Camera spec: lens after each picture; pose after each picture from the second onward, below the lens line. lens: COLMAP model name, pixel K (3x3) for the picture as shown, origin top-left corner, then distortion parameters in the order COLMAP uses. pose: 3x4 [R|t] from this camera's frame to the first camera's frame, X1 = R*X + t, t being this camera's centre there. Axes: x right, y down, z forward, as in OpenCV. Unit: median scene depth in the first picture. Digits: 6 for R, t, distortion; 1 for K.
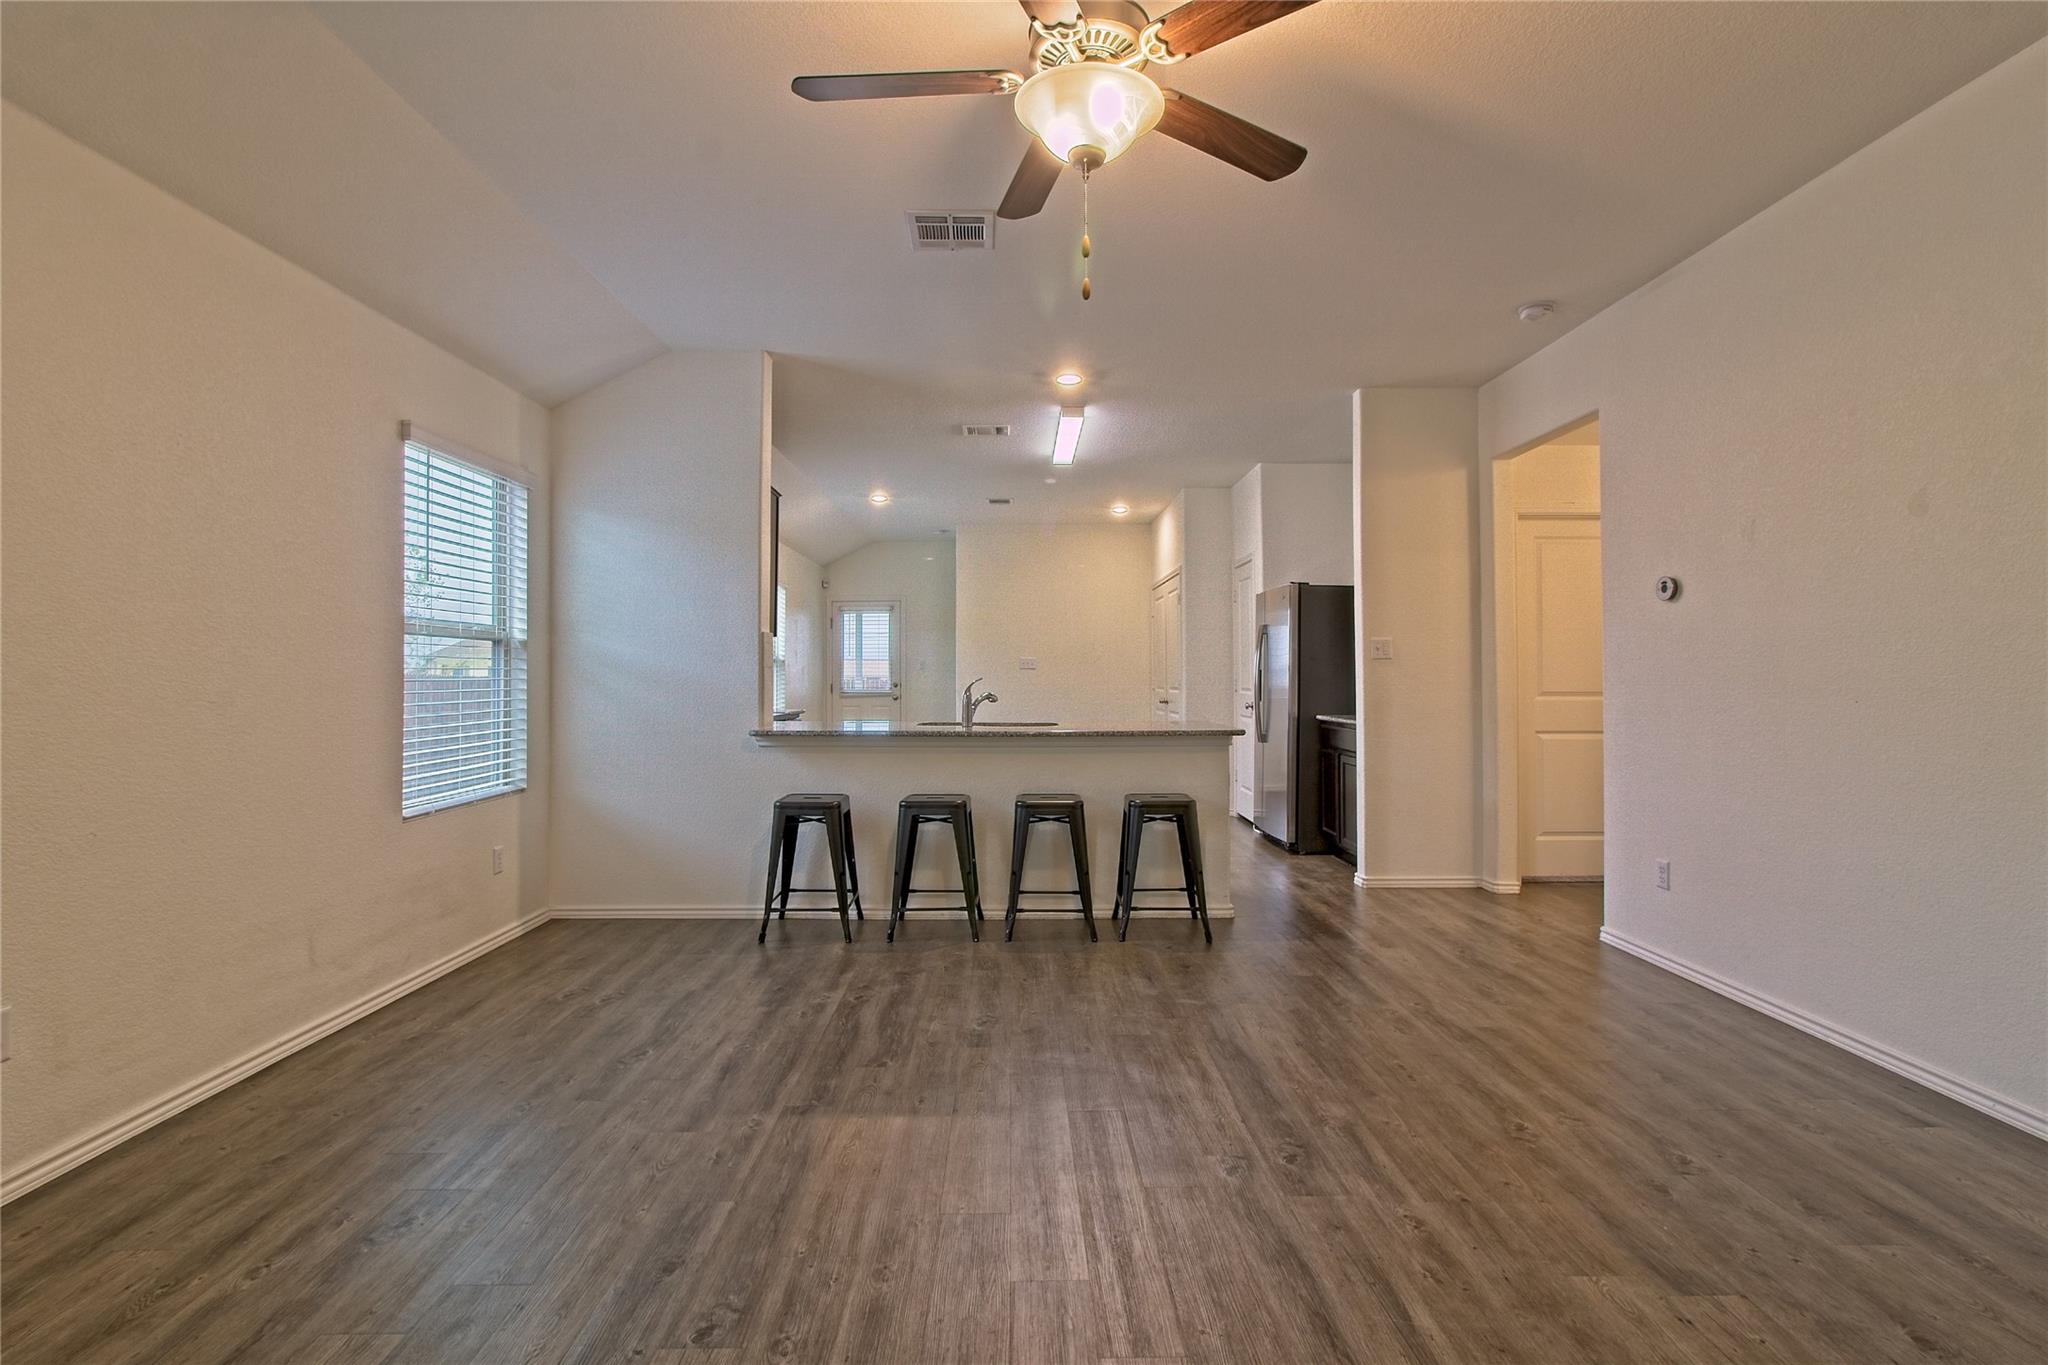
lens RADIAL K [[945.2, 0, 1016.7], [0, 945.2, 663.5], [0, 0, 1]] dist [-0.022711, 0.015319]
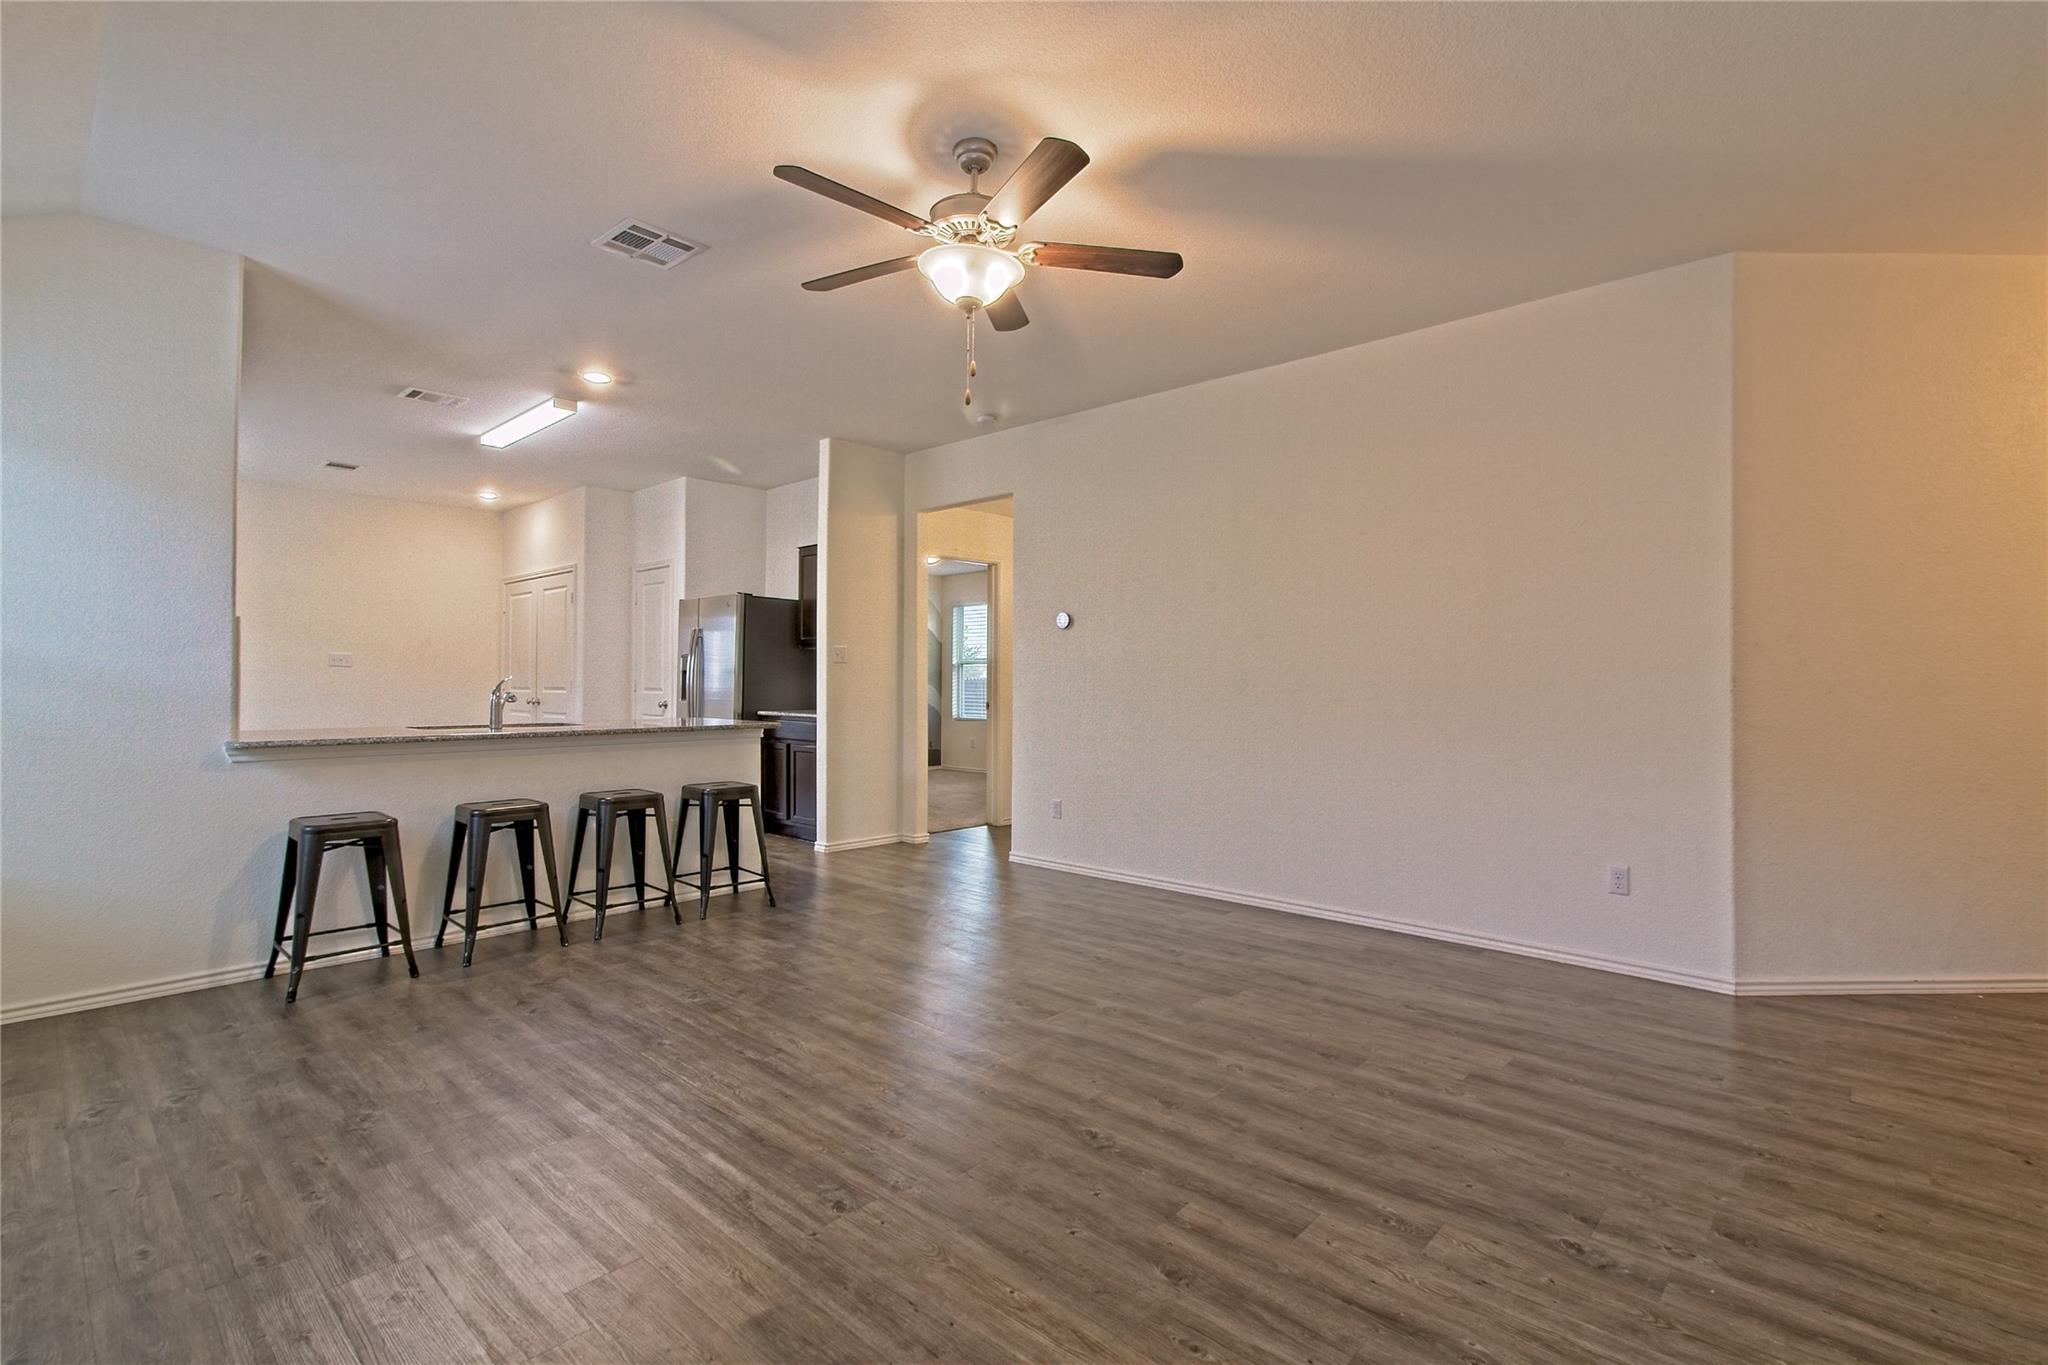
lens RADIAL K [[945.2, 0, 1016.7], [0, 945.2, 663.5], [0, 0, 1]] dist [-0.022711, 0.015319]
pose [[0.686279, 0.016763, 0.727145, -0.496365], [-0.015886, 0.999841, -0.008056, 0.002409], [-0.727165, -0.006022, 0.686436, -0.007224]]
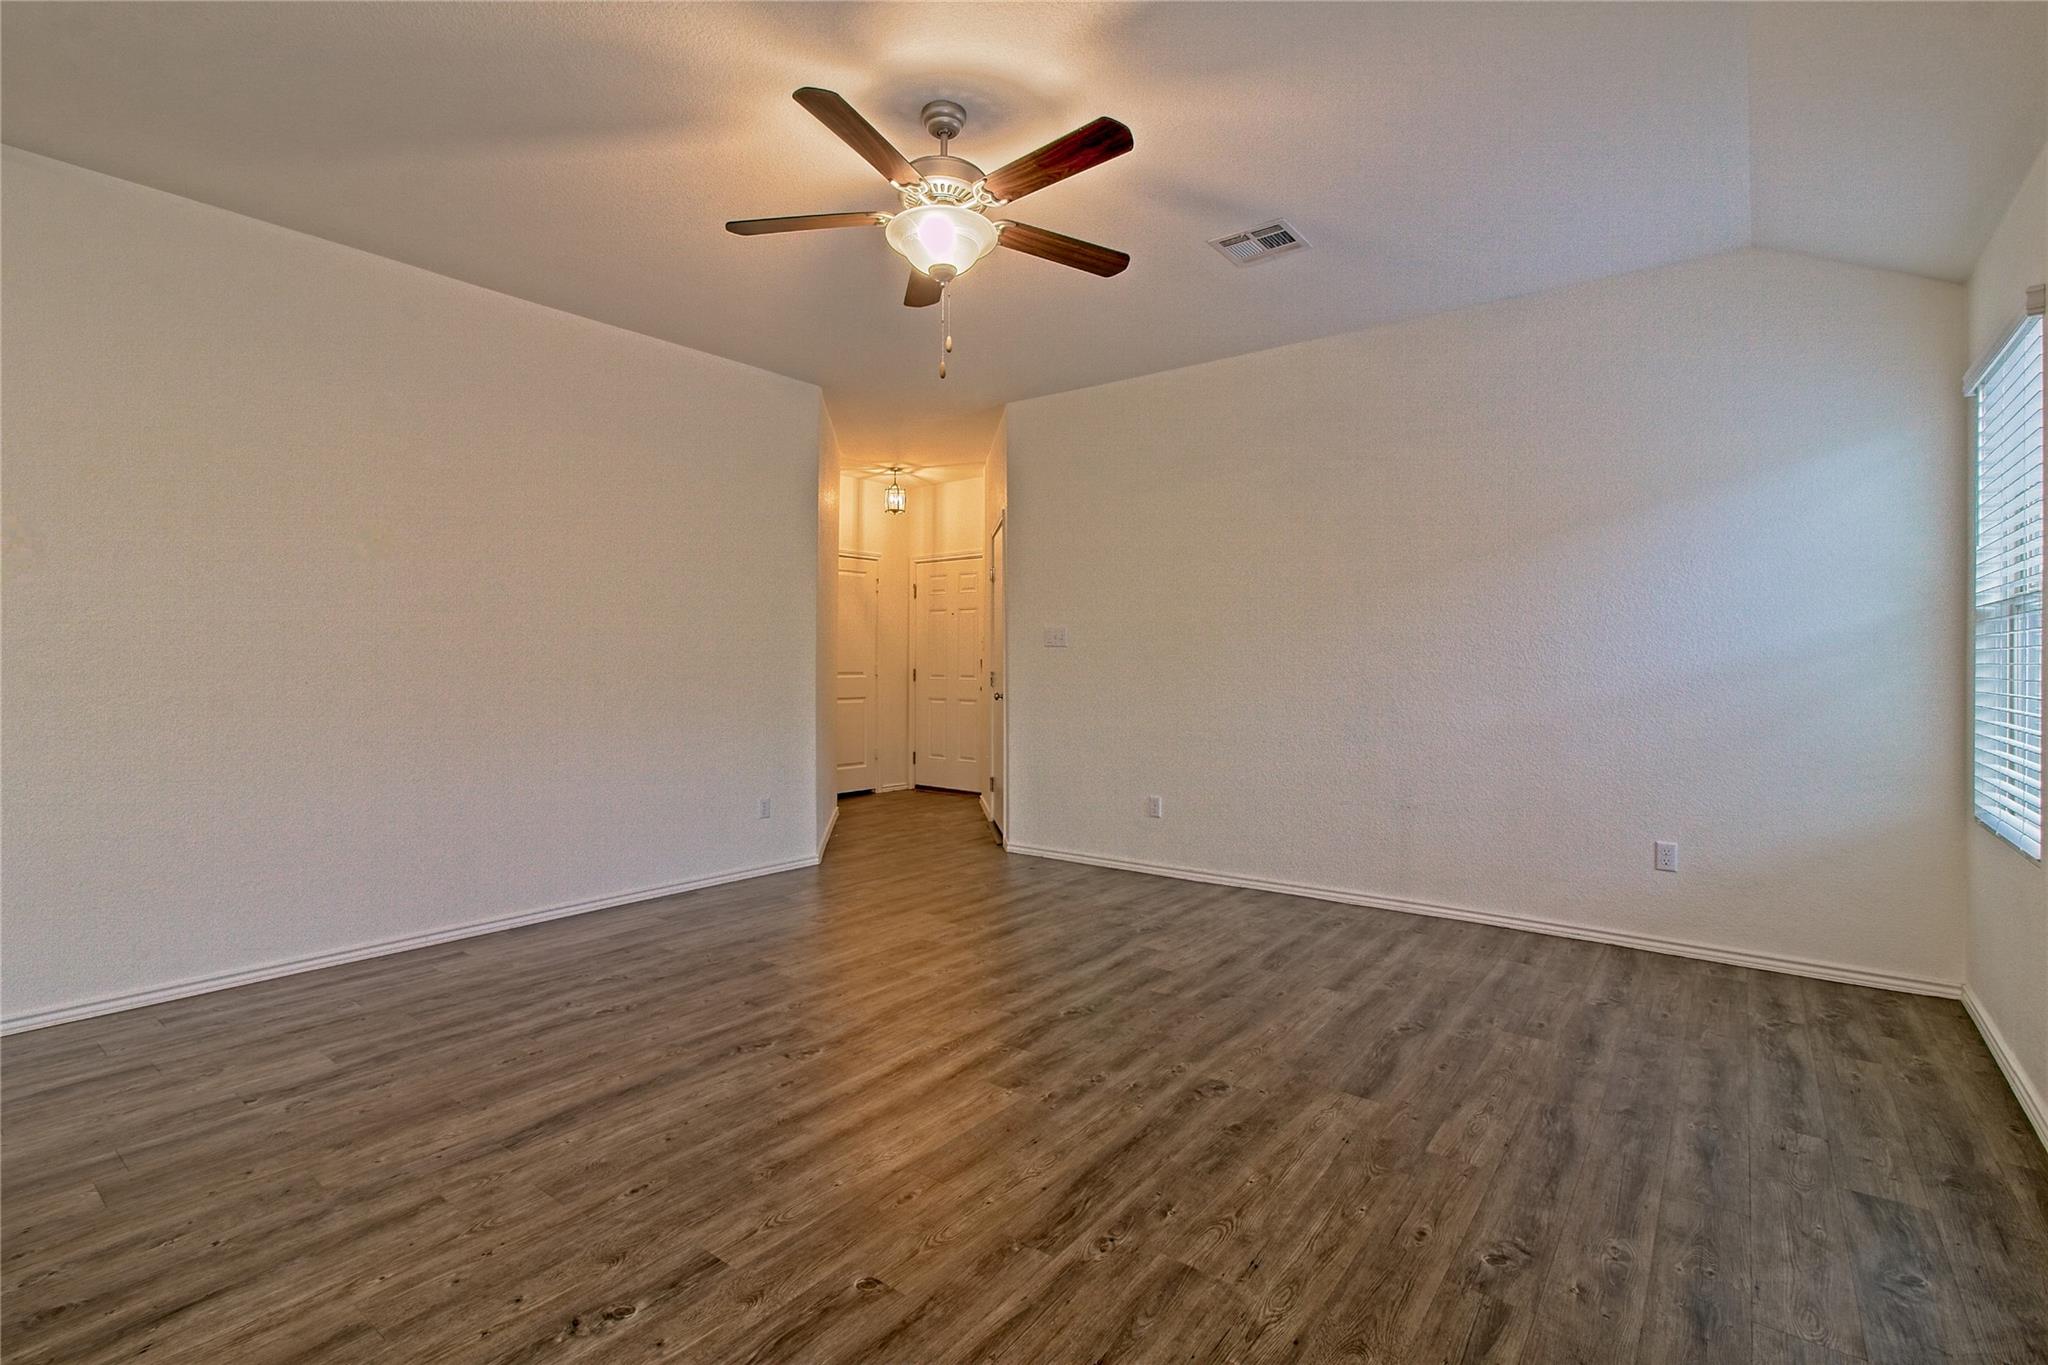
lens RADIAL K [[945.2, 0, 1016.7], [0, 945.2, 663.5], [0, 0, 1]] dist [-0.022711, 0.015319]
pose [[-0.787292, 0.001155, 0.616579, -0.467352], [-0.008441, 0.999884, -0.012652, 0.018429], [-0.616522, -0.015165, -0.787191, 1.112404]]
